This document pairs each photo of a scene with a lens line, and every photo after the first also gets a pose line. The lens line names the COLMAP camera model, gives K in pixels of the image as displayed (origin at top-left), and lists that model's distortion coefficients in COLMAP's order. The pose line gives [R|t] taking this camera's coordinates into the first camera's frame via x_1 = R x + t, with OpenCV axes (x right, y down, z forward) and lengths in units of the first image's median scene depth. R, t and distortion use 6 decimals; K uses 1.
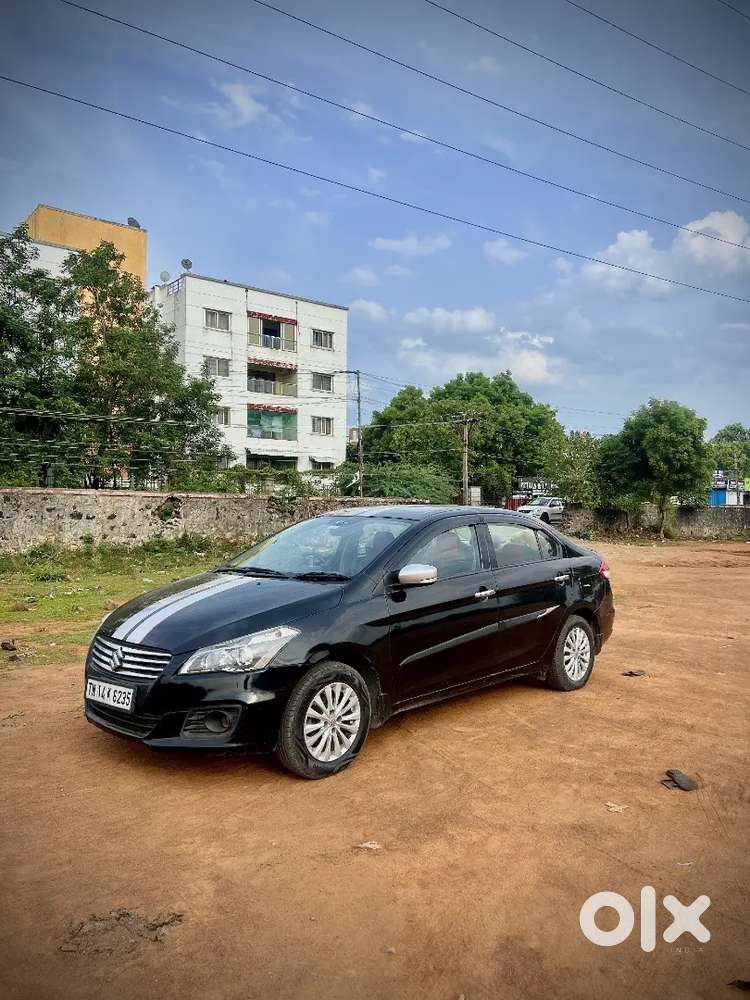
lens RADIAL K [[1076.3, 0, 374.5], [0, 1076.3, 530.1], [0, 0, 1]] dist [0.074211, -0.037001]
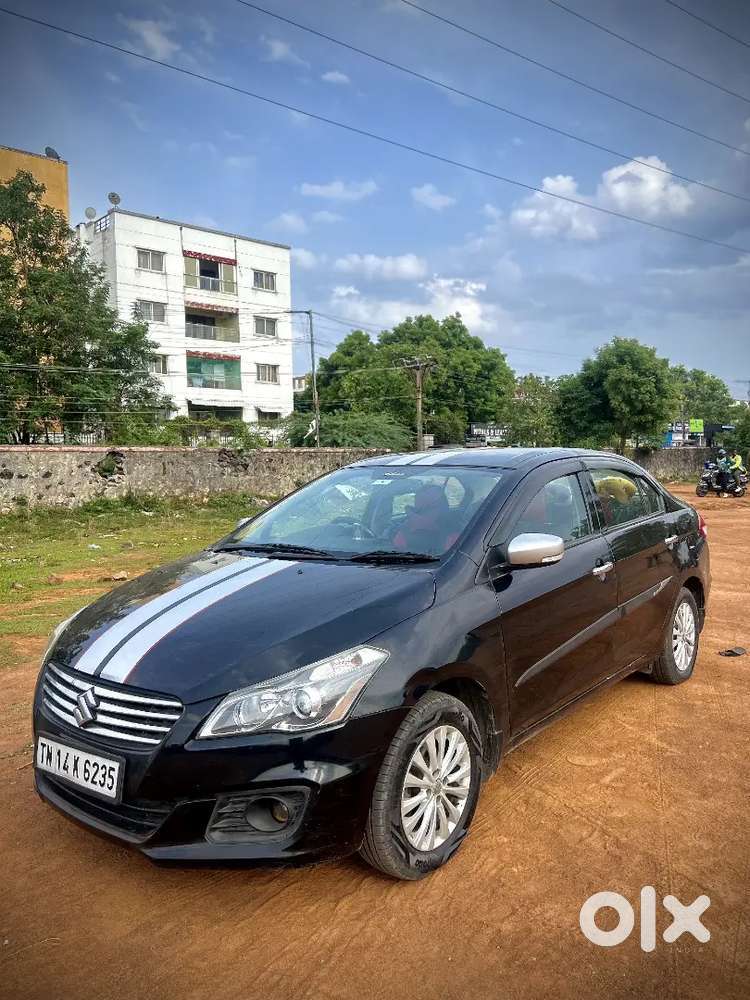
lens RADIAL K [[933.2, 0, 373.0], [0, 933.2, 552.2], [0, 0, 1]] dist [0.057809, -0.094072]
pose [[0.994522, -0.035149, 0.098437, -0.046458], [0.027420, 0.996514, 0.078793, -0.002071], [-0.100863, -0.075662, 0.992019, 0.171130]]
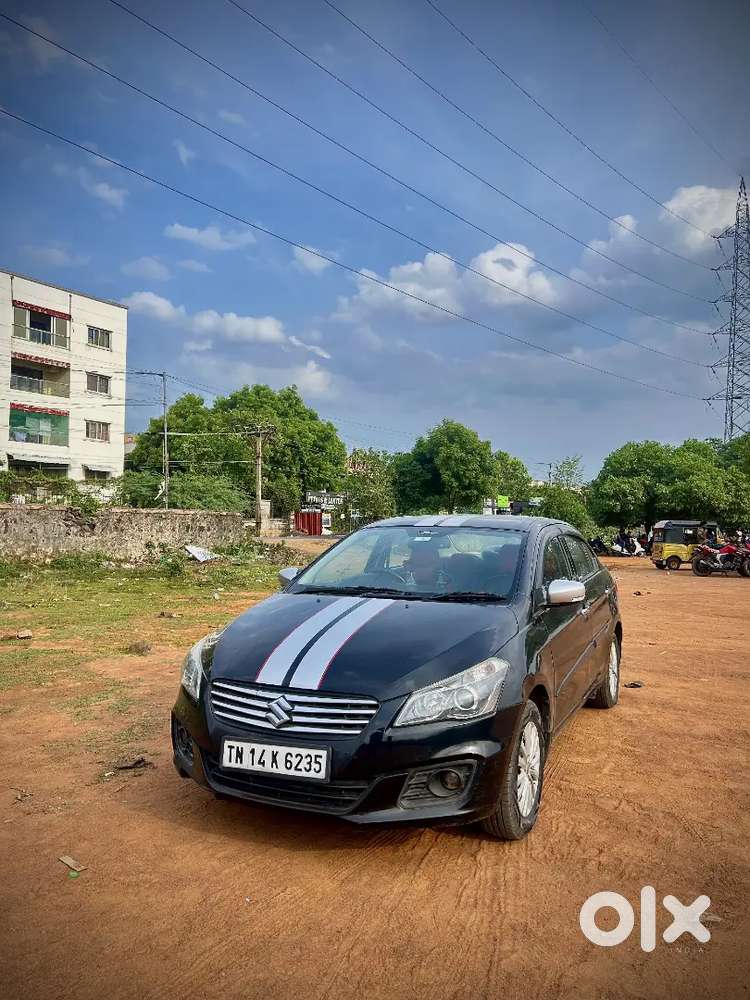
lens RADIAL K [[1006.0, 0, 430.7], [0, 1006.0, 503.2], [0, 0, 1]] dist [0.070642, -0.197620]
pose [[0.909171, 0.012542, 0.416235, -0.161841], [0.004883, 0.999157, -0.040773, 0.000887], [-0.416395, 0.039102, 0.908343, 0.112777]]
